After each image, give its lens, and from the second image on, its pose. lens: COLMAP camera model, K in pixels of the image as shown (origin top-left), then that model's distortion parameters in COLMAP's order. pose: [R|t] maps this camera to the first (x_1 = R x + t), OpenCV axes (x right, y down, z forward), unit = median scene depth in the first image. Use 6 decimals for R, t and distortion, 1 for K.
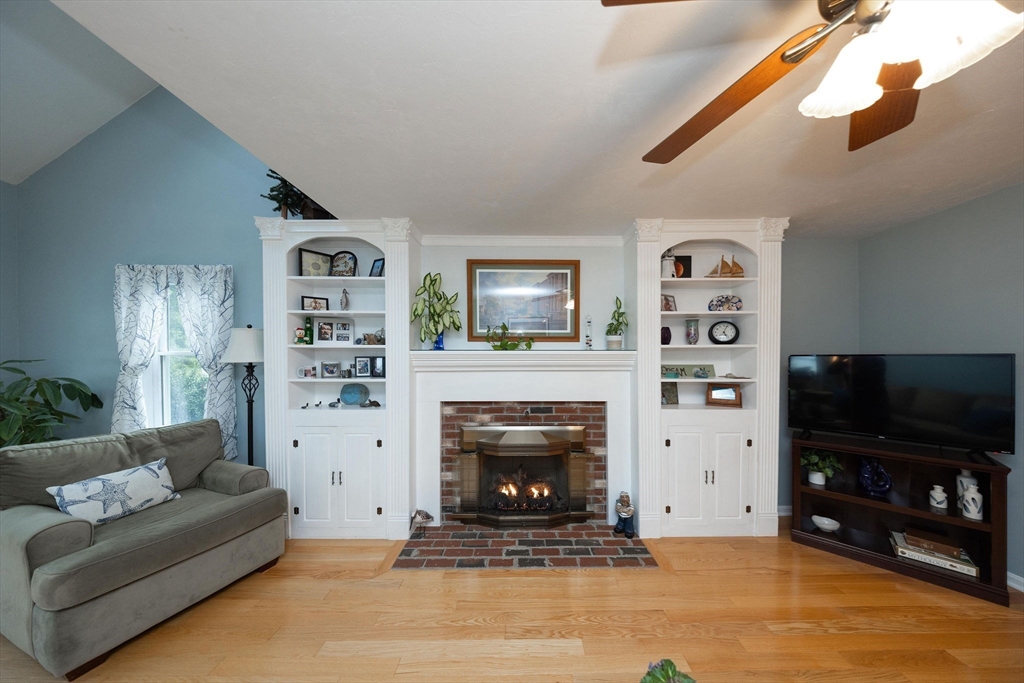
lens RADIAL K [[292.3, 0, 526.2], [0, 292.3, 355.9], [0, 0, 1]] dist [-0.006388, 0.000440]
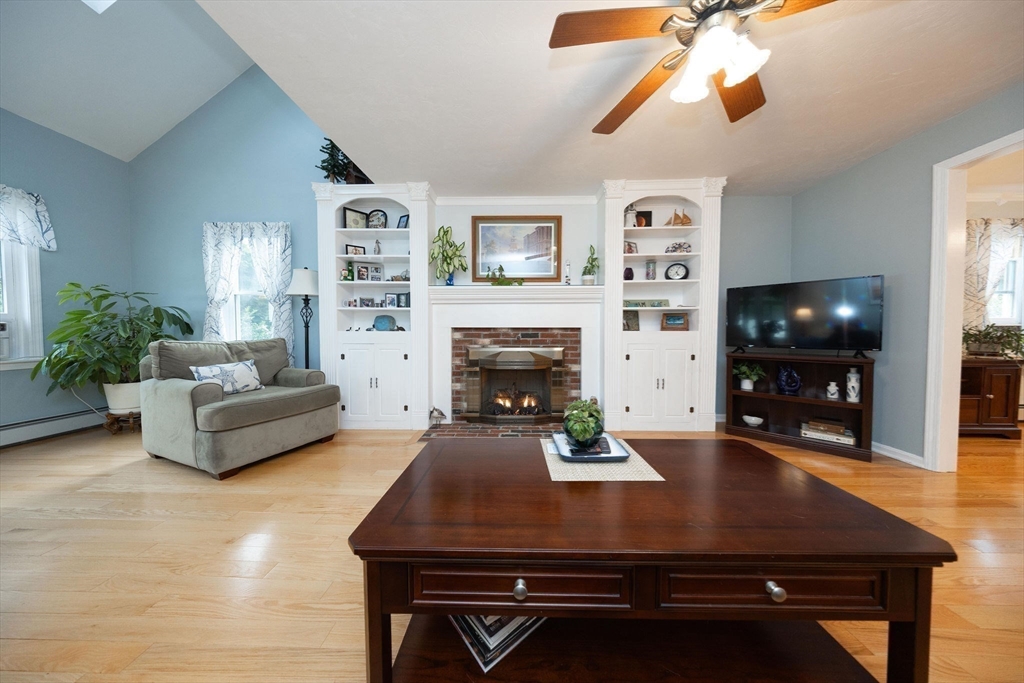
lens RADIAL K [[292.3, 0, 514.0], [0, 292.3, 343.8], [0, 0, 1]] dist [-0.006388, 0.000440]
pose [[0.999365, 0.005314, -0.035233, 0.029625], [-0.004496, 0.999720, 0.023246, 0.208528], [0.035347, -0.023073, 0.999109, -0.290519]]
